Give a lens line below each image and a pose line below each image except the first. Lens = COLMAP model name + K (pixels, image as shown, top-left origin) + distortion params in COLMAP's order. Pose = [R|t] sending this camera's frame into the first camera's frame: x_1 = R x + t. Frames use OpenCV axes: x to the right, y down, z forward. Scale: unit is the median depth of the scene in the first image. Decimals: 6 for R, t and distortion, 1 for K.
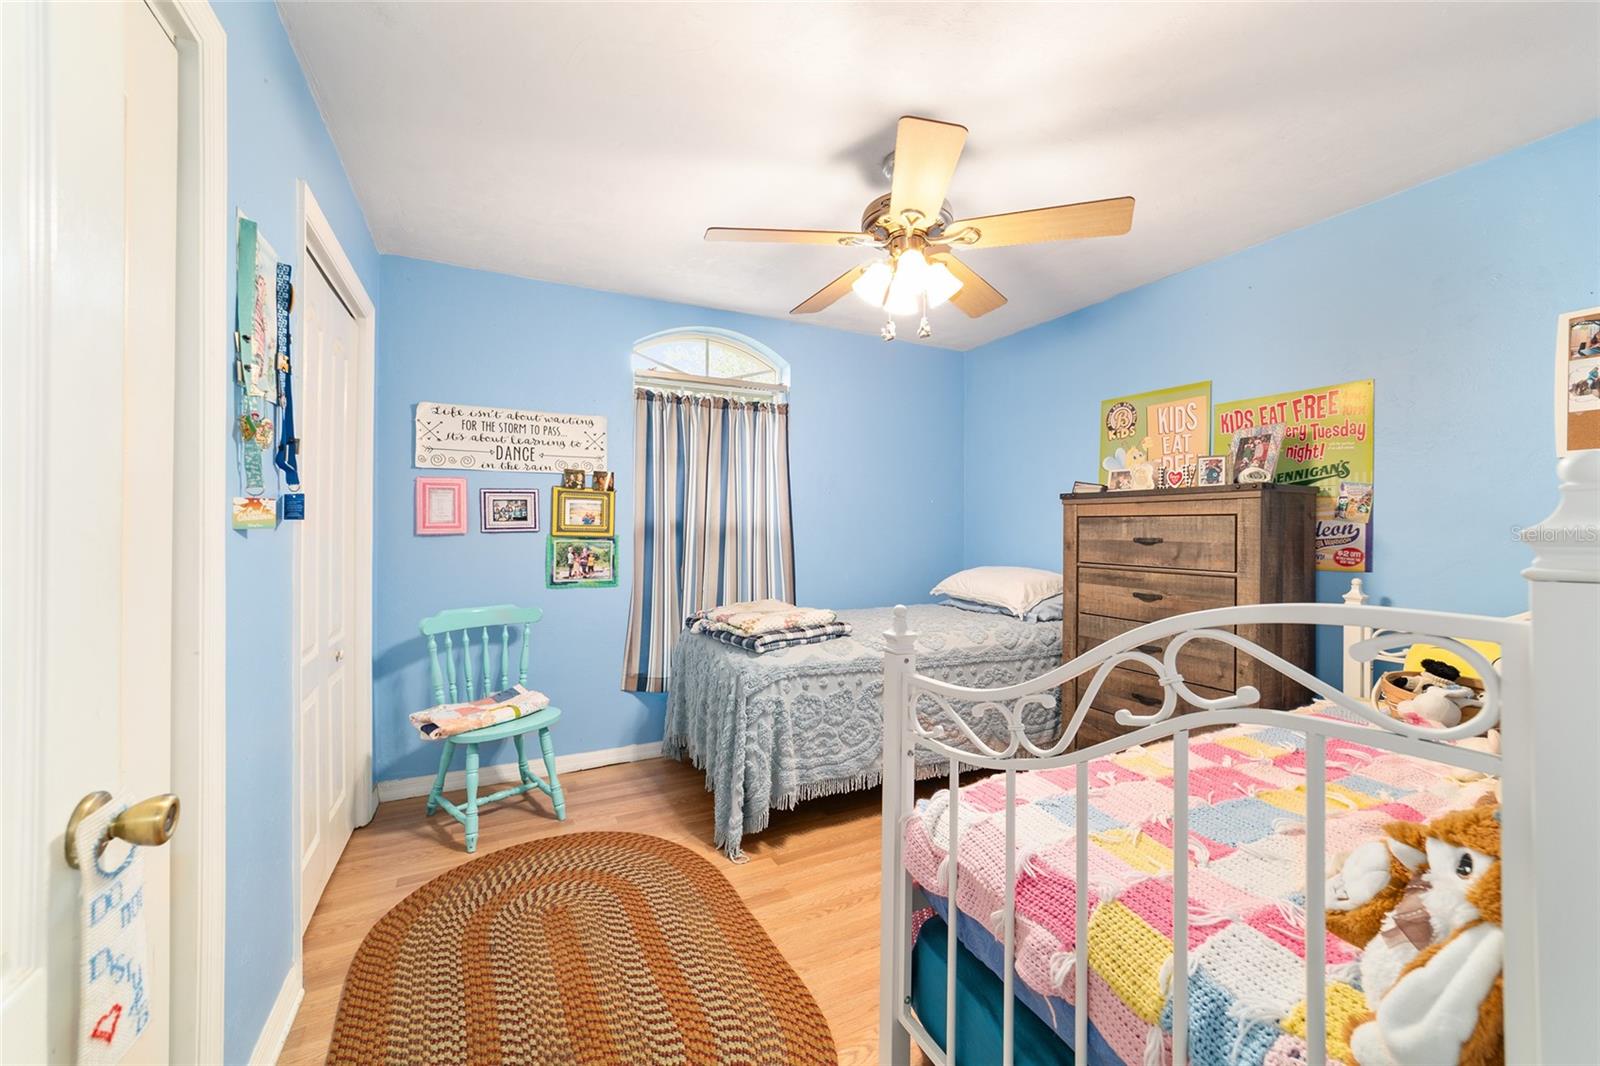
lens RADIAL K [[612.8, 0, 799.6], [0, 612.8, 528.2], [0, 0, 1]] dist [-0.018676, 0.008407]
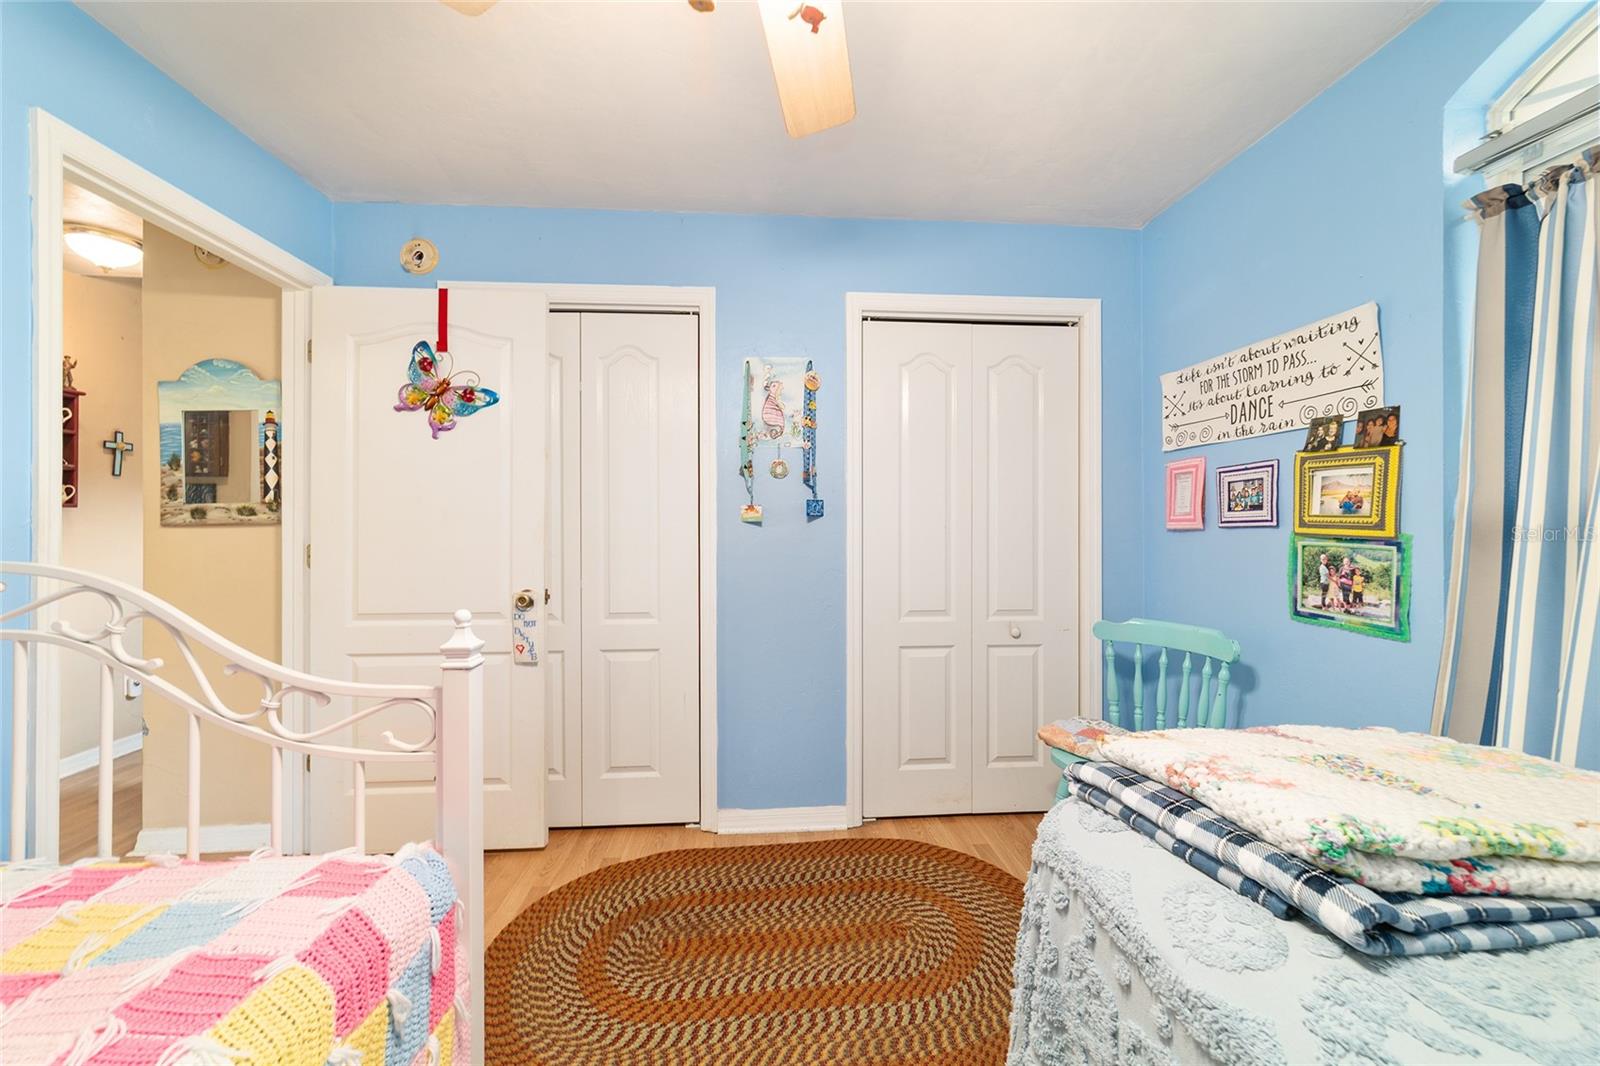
lens RADIAL K [[612.8, 0, 799.6], [0, 612.8, 528.2], [0, 0, 1]] dist [-0.018676, 0.008407]
pose [[-0.377663, 0.005203, -0.925929, 0.333117], [-0.001658, 0.999979, 0.006295, 0.003868], [0.925942, 0.003912, -0.377646, 0.767000]]
